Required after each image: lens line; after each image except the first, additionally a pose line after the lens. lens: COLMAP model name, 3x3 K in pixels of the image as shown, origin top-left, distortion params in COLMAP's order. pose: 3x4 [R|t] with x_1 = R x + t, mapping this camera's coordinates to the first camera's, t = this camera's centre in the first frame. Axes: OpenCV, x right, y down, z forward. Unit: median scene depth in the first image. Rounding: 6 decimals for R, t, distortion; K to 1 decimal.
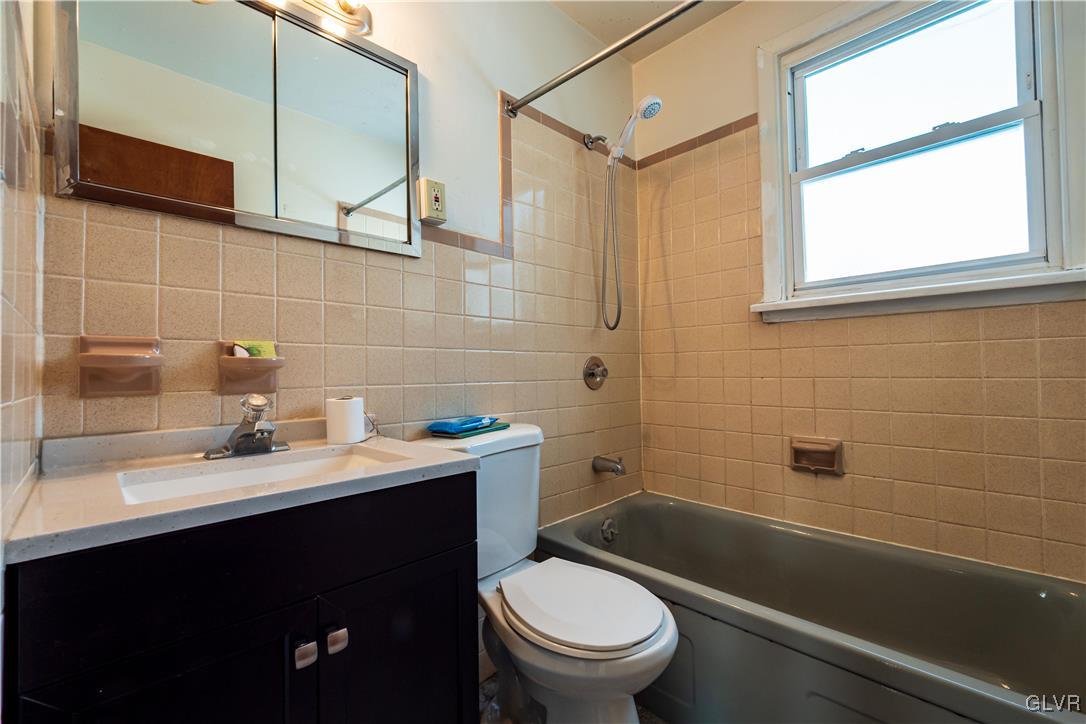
lens RADIAL K [[467.9, 0, 541.7], [0, 467.9, 357.1], [0, 0, 1]] dist [0.015752, -0.006149]
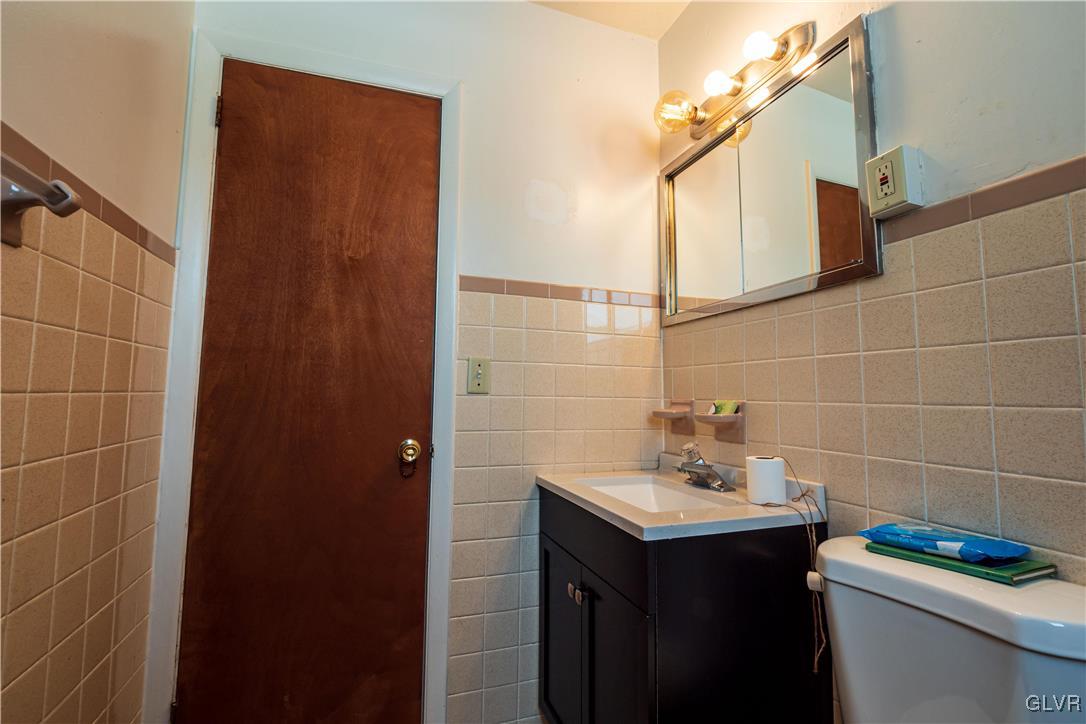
lens RADIAL K [[467.9, 0, 539.4], [0, 467.9, 363.2], [0, 0, 1]] dist [0.015752, -0.006149]
pose [[-0.428705, -0.060710, -0.901402, 0.682138], [0.013986, 0.997174, -0.073812, -0.042491], [0.903336, -0.044250, -0.426645, 0.989159]]
